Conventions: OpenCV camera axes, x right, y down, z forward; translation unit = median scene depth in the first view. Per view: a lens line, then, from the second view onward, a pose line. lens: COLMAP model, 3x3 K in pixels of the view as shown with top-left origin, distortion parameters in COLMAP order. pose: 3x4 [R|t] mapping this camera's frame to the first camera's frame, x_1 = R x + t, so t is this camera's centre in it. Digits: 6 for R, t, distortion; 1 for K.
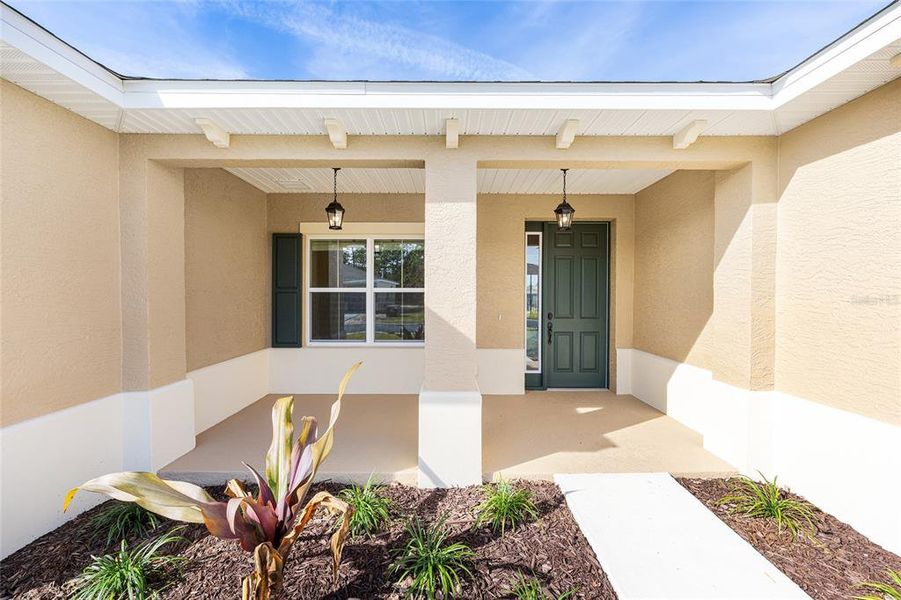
lens RADIAL K [[362.4, 0, 452.5], [0, 362.4, 298.1], [0, 0, 1]] dist [0.001088, 0.000261]
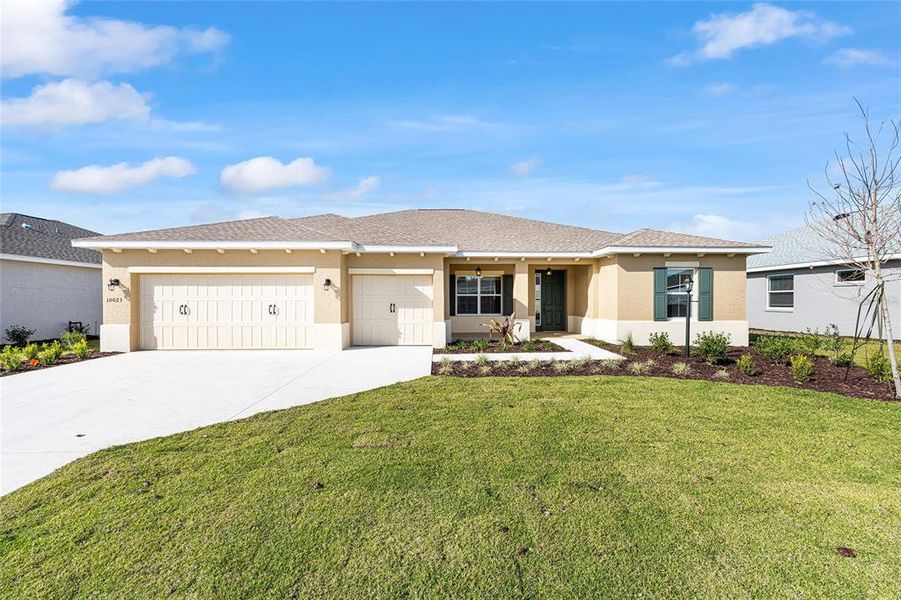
lens RADIAL K [[362.4, 0, 452.5], [0, 362.4, 298.1], [0, 0, 1]] dist [0.001088, 0.000261]
pose [[0.999459, -0.004540, 0.032580, -0.535878], [0.005007, 0.999885, -0.014285, 0.039368], [-0.032511, 0.014441, 0.999367, -1.794118]]
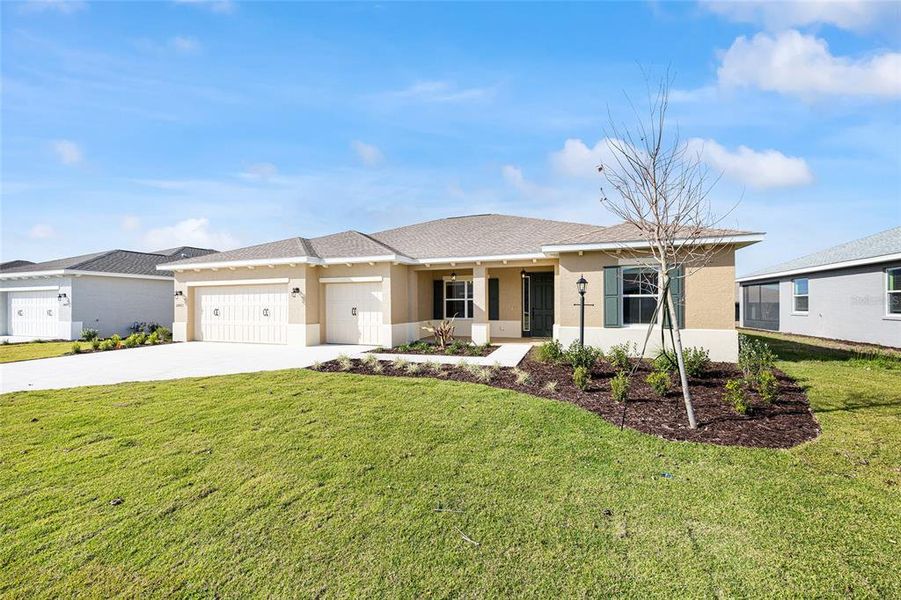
lens RADIAL K [[362.4, 0, 452.5], [0, 362.4, 298.1], [0, 0, 1]] dist [0.001088, 0.000261]
pose [[0.941893, -0.013993, -0.335623, 0.632741], [0.004864, 0.999595, -0.028026, 0.046770], [0.335879, 0.024765, 0.941579, -1.720879]]
